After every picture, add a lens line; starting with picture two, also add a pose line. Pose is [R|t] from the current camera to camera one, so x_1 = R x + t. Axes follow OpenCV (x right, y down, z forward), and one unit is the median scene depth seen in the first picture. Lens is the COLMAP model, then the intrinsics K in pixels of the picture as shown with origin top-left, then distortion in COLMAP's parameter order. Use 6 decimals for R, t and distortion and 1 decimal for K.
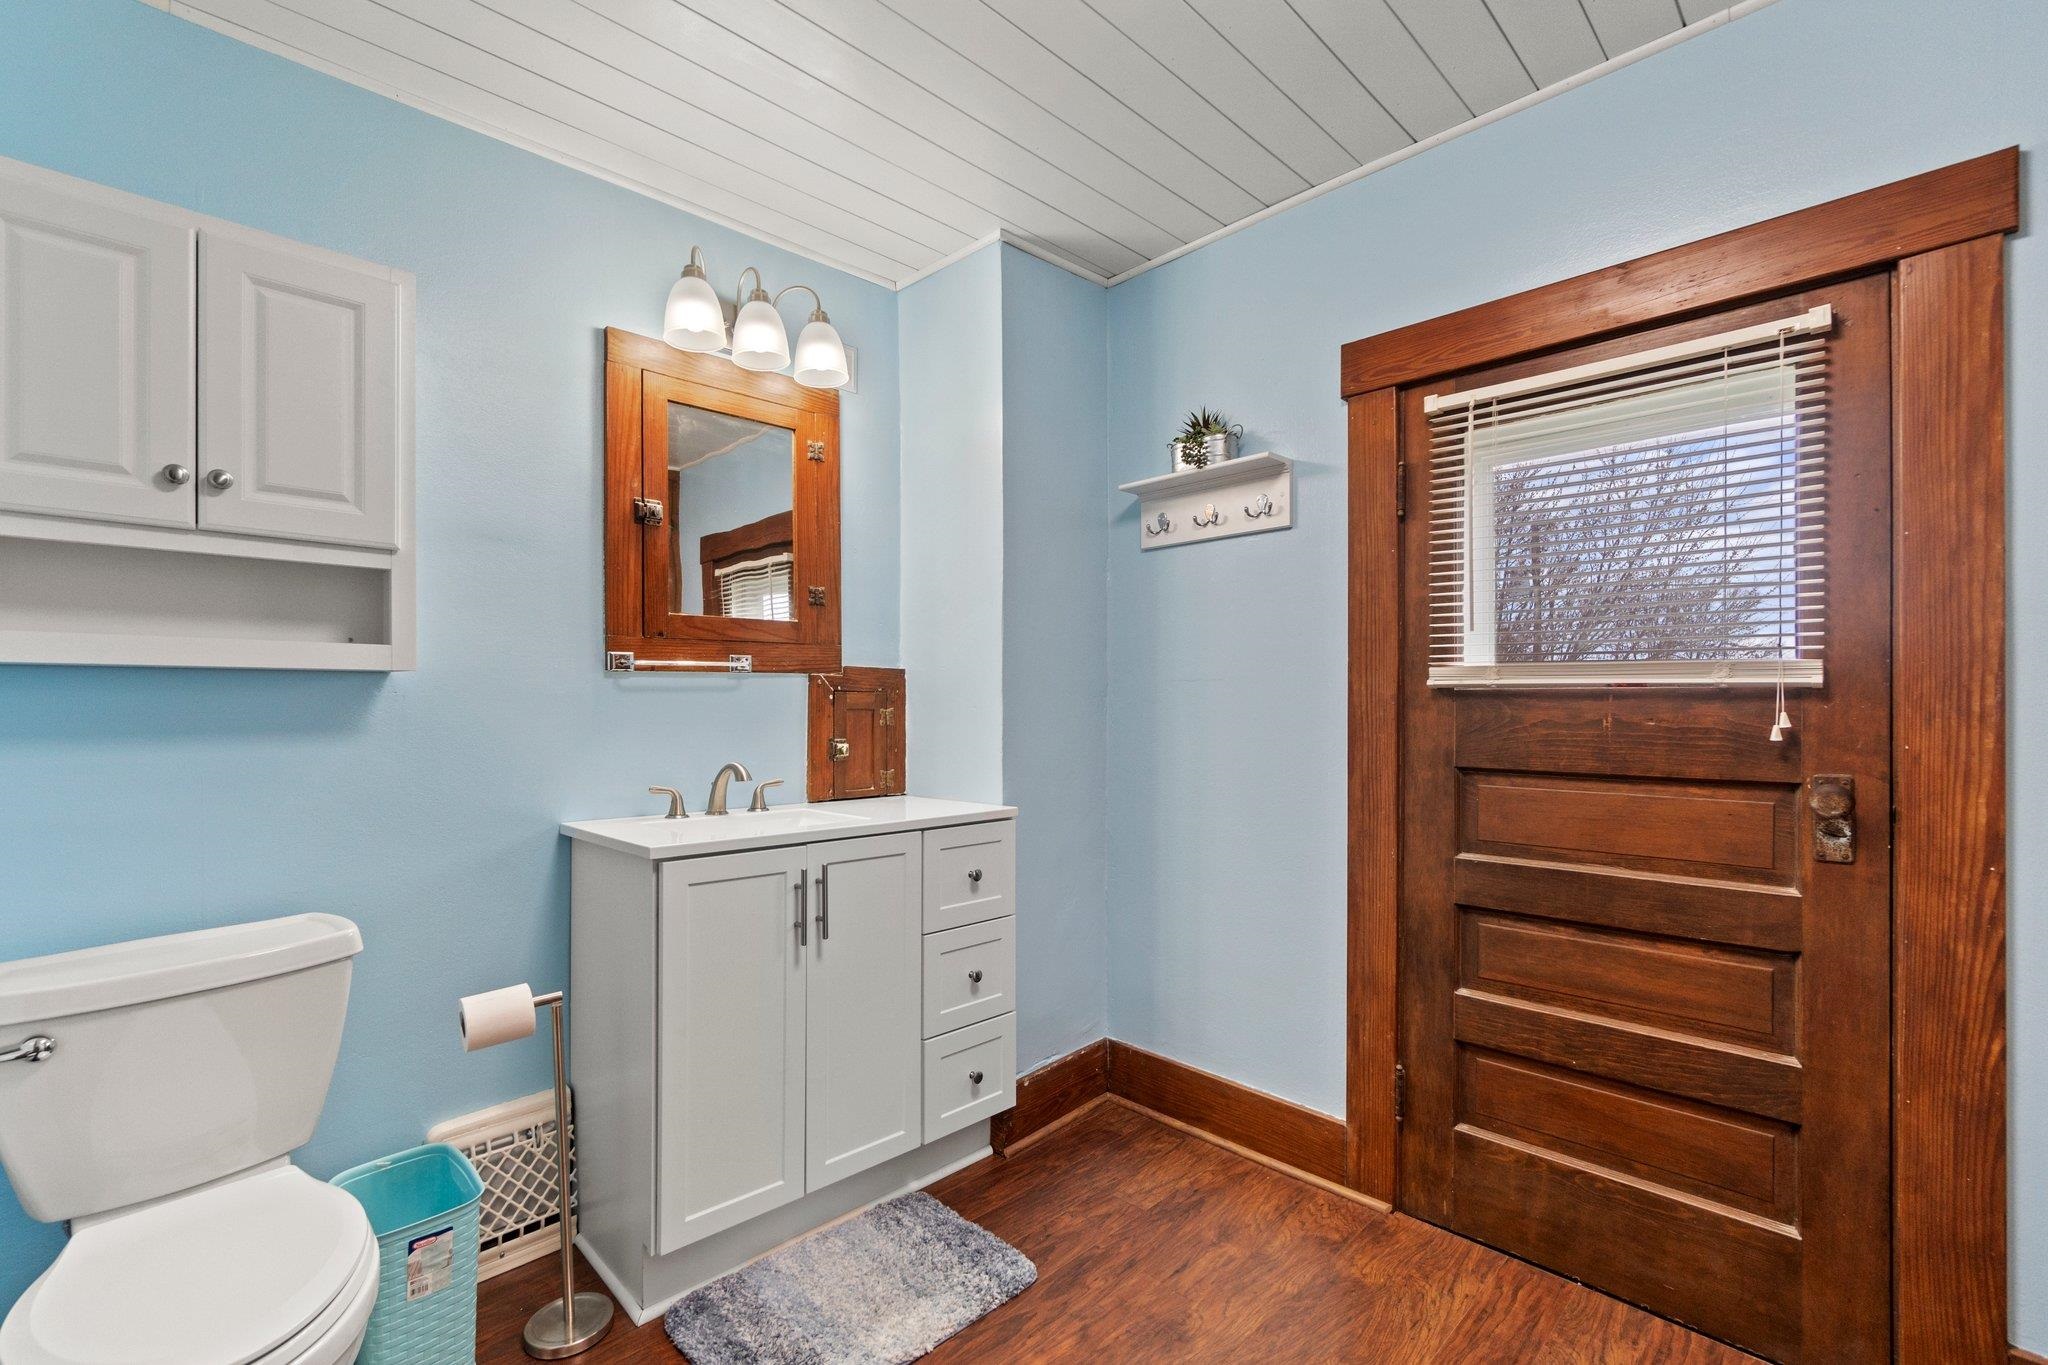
lens RADIAL K [[896.8, 0, 1022.2], [0, 896.8, 697.0], [0, 0, 1]] dist [-0.000354, -0.000080]
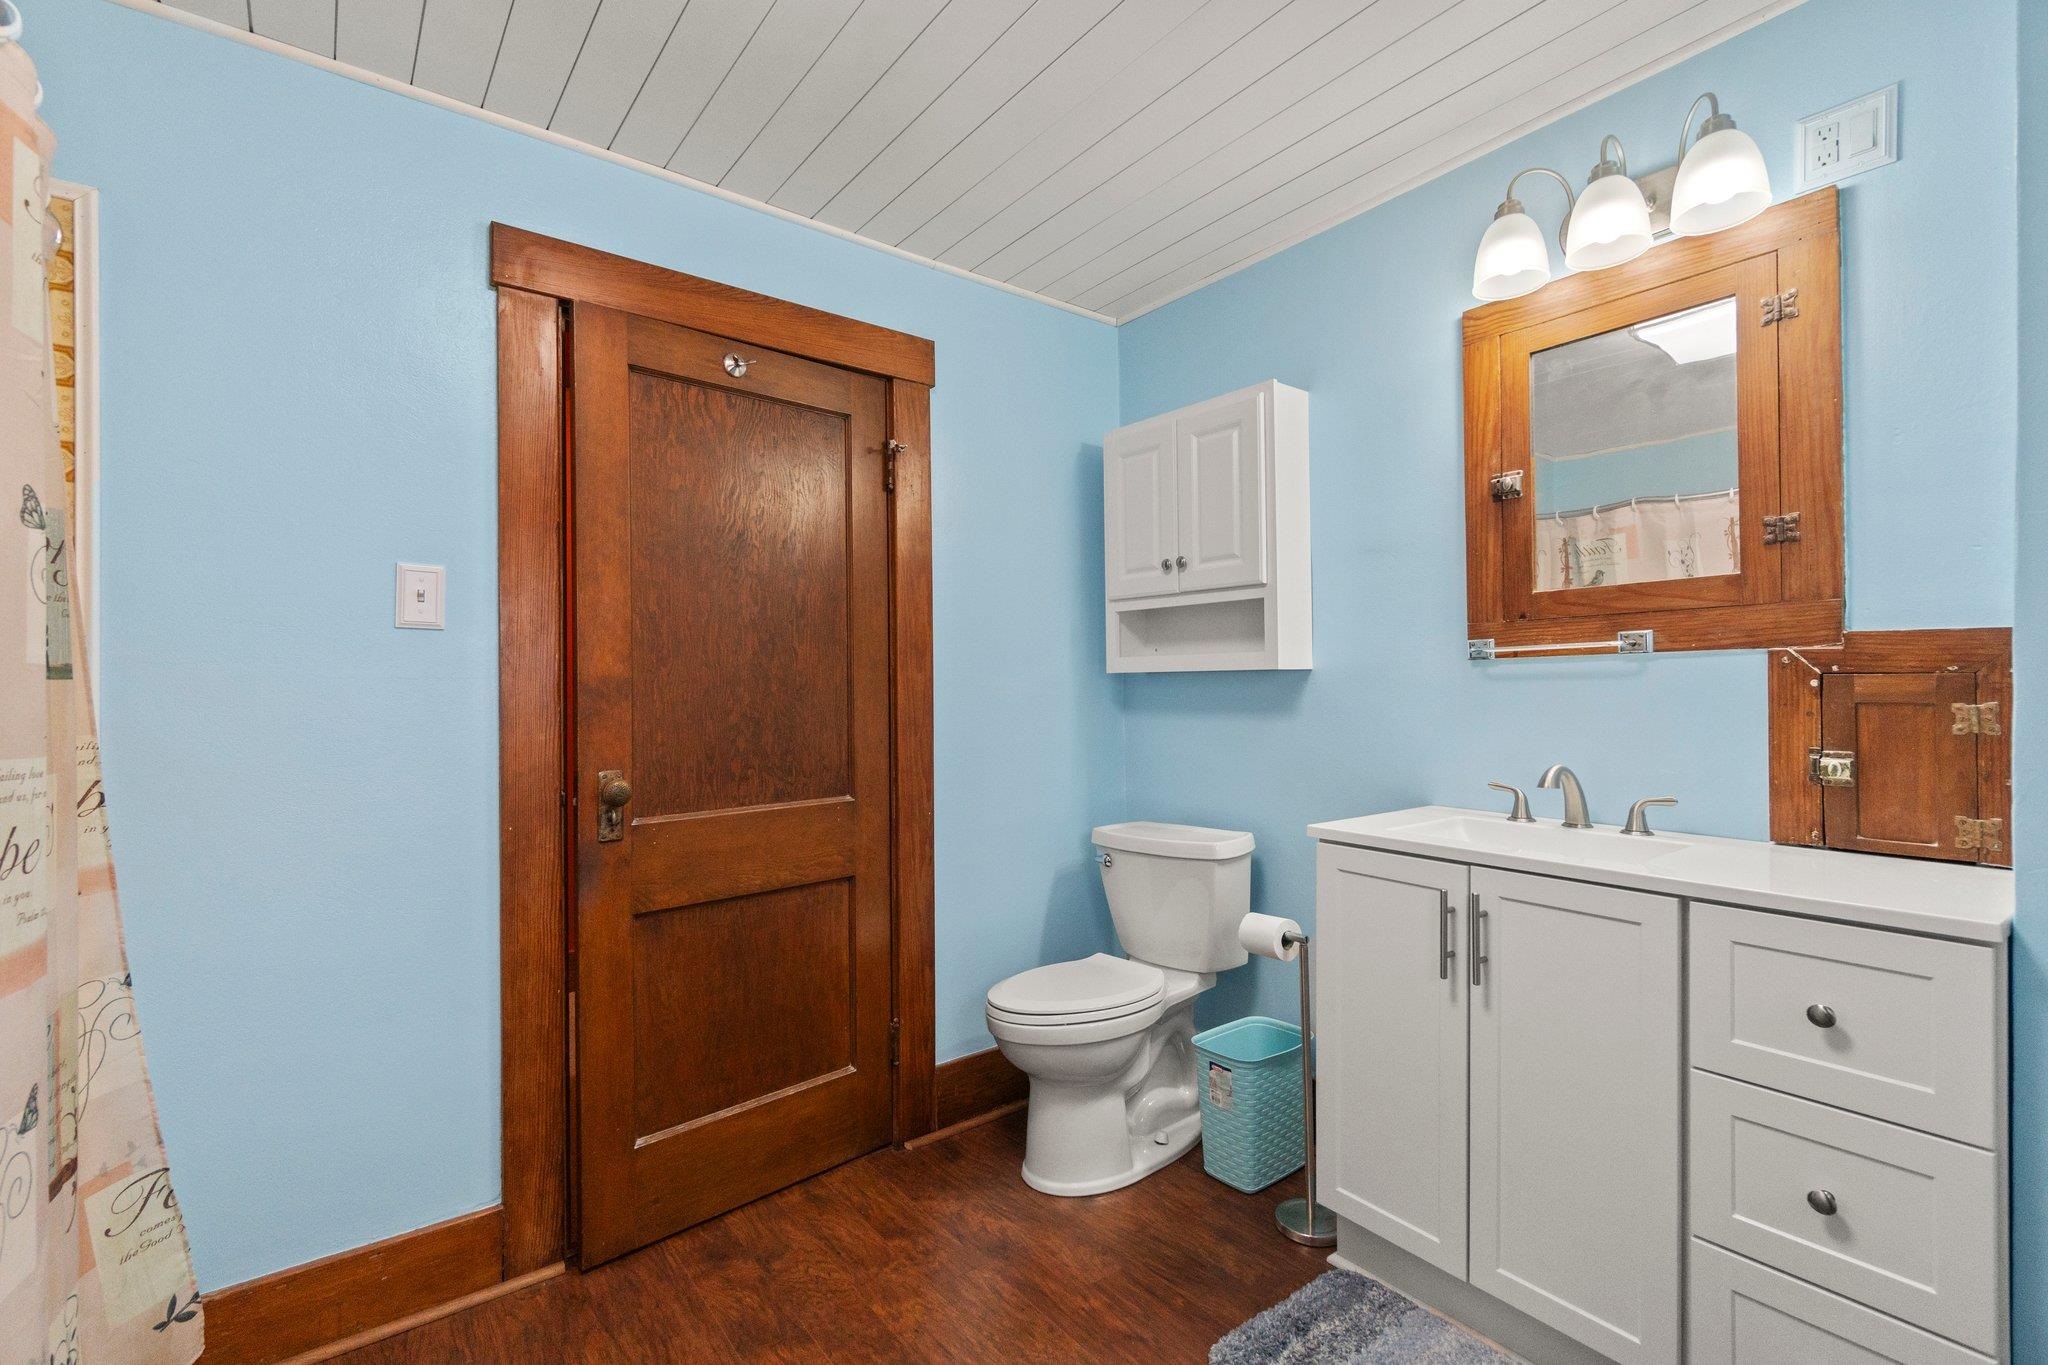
lens RADIAL K [[882.3, 0, 988.0], [0, 882.3, 681.1], [0, 0, 1]] dist [-0.001139, 0.000056]
pose [[-0.138238, -0.006399, -0.990378, 0.526527], [0.013700, 0.999871, -0.008373, -0.004538], [0.990304, -0.014726, -0.138132, 0.560132]]
